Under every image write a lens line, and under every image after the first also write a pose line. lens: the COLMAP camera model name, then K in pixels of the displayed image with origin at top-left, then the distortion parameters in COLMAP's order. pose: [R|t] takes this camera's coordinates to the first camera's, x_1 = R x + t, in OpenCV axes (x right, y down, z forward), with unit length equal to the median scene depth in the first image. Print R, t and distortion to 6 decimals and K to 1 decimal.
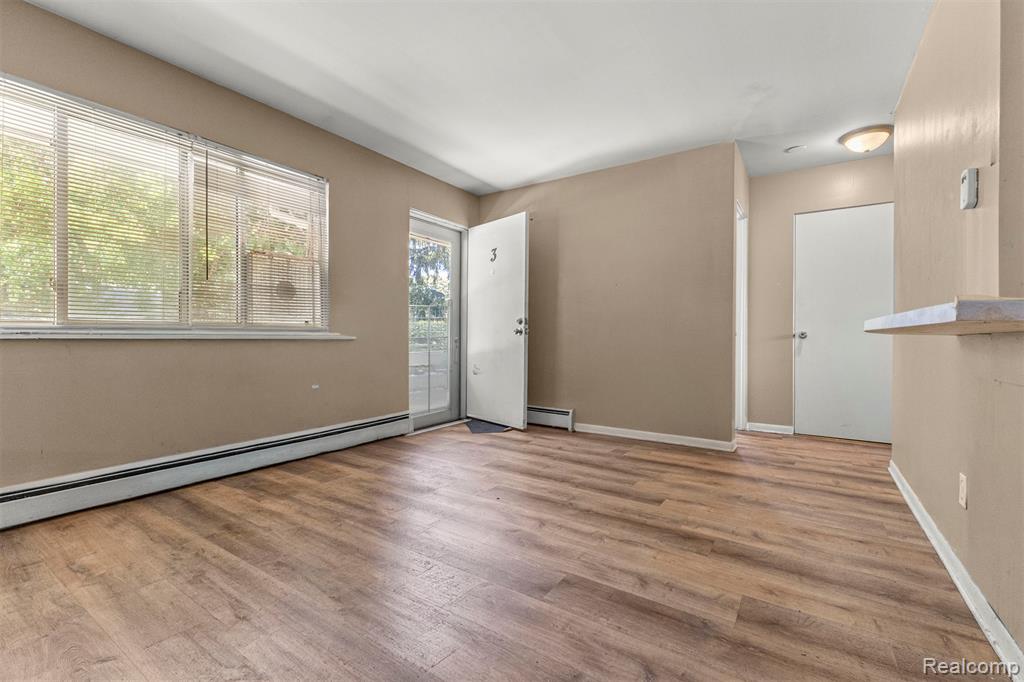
lens RADIAL K [[441.7, 0, 510.4], [0, 441.7, 343.5], [0, 0, 1]] dist [0.001981, 0.000110]
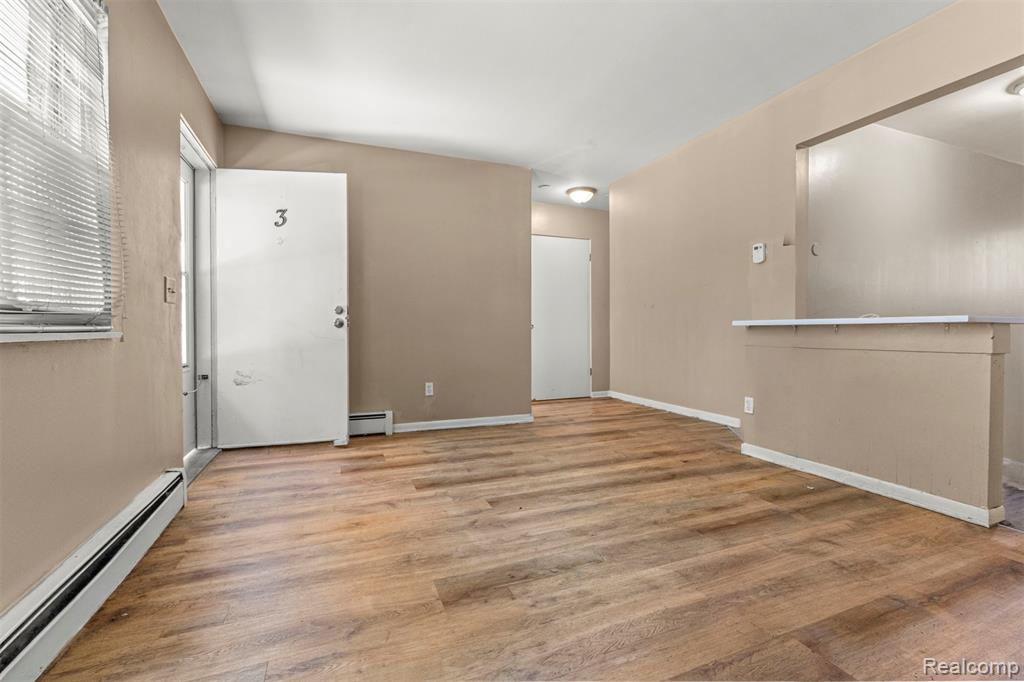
lens RADIAL K [[441.2, 0, 509.8], [0, 441.2, 337.5], [0, 0, 1]] dist [0.003447, -0.000436]
pose [[0.564504, -0.024912, 0.825054, -0.463431], [0.019118, 0.999671, 0.017104, -0.009022], [-0.825209, 0.006118, 0.564794, 0.300283]]
